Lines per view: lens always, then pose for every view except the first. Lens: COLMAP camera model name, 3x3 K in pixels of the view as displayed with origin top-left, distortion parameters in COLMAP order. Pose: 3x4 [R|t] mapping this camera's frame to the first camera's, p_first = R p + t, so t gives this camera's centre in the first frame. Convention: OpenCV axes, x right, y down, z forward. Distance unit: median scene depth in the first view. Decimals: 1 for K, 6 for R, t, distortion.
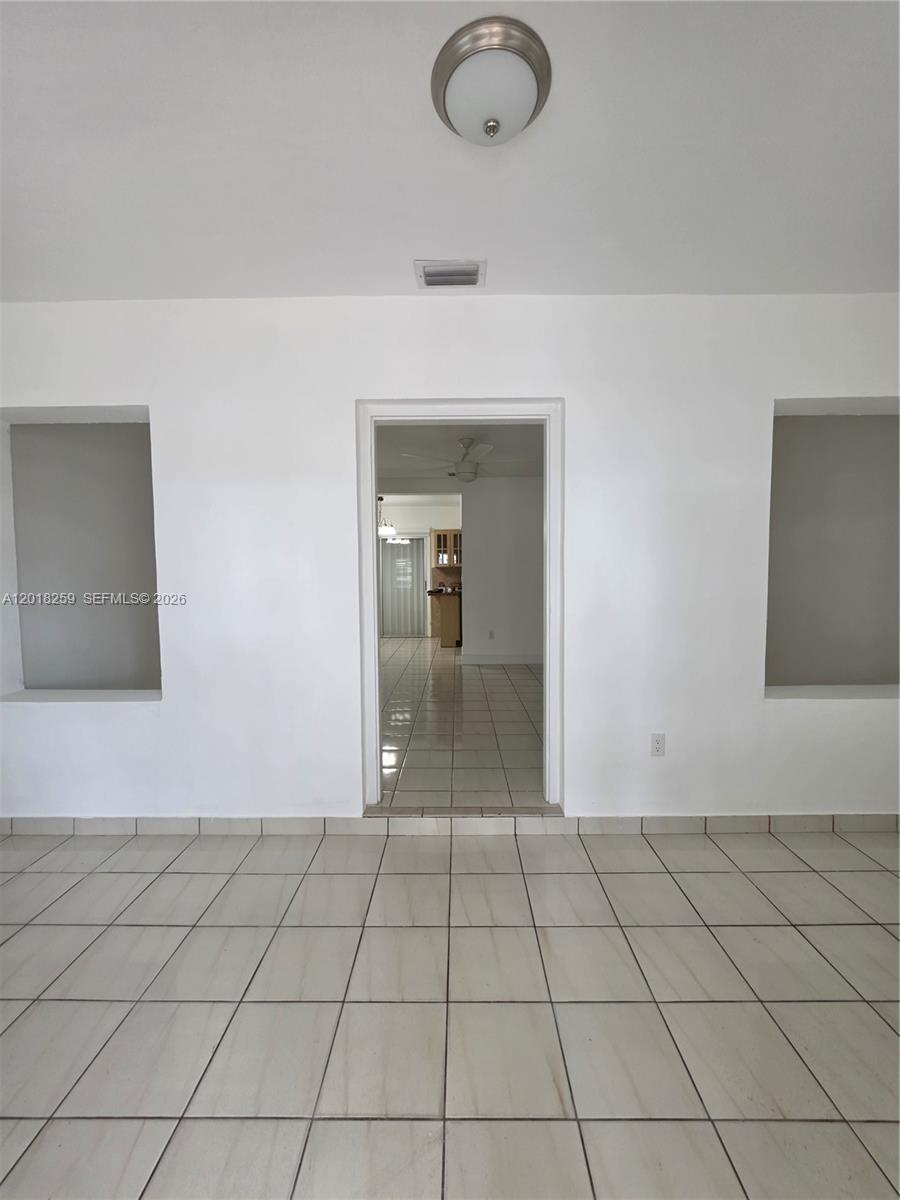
lens RADIAL K [[480.1, 0, 451.0], [0, 480.1, 598.0], [0, 0, 1]] dist [-0.001569, -0.001113]
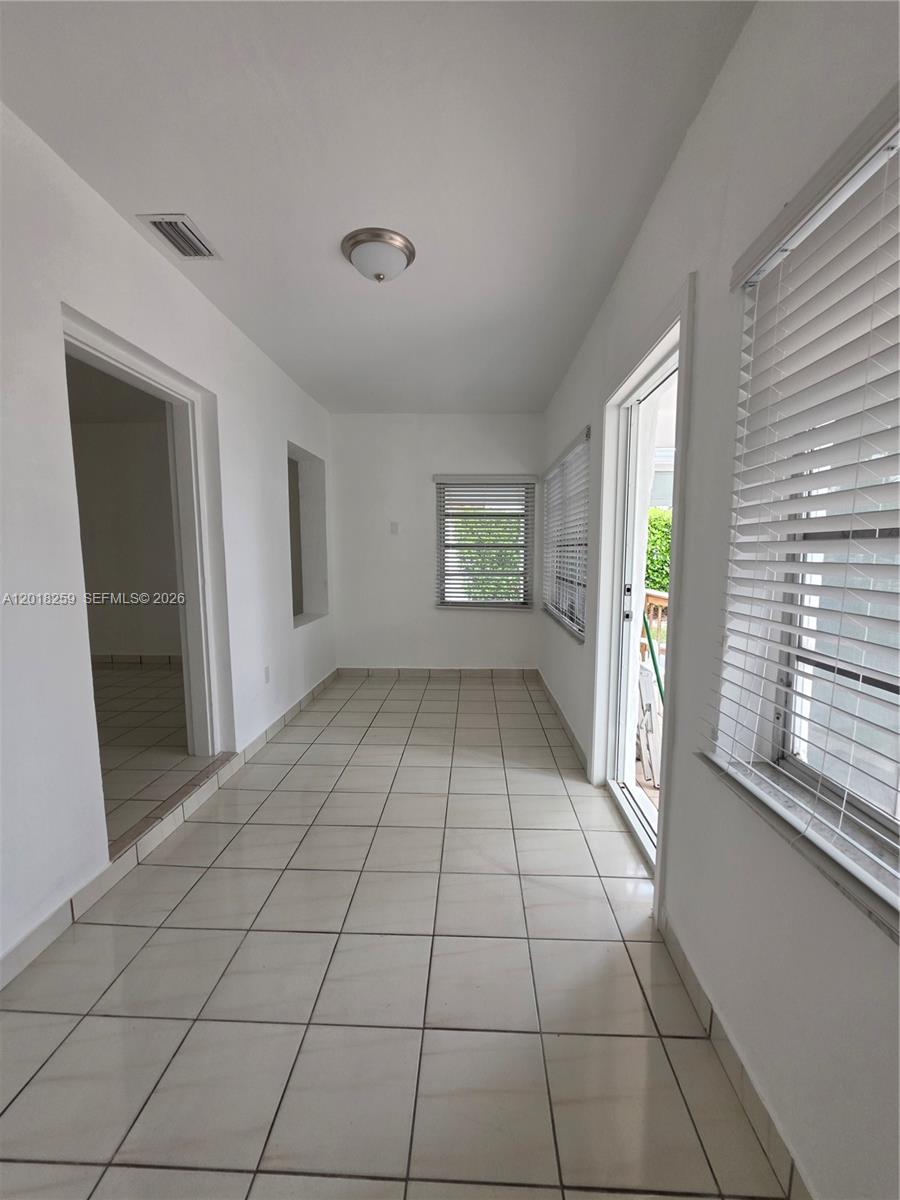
lens RADIAL K [[480.1, 0, 454.4], [0, 480.1, 599.8], [0, 0, 1]] dist [-0.001569, -0.001113]
pose [[0.026289, -0.095991, 0.995035, -0.901122], [0.051379, 0.994193, 0.094552, -0.010017], [-0.998333, 0.048638, 0.031068, 0.406863]]
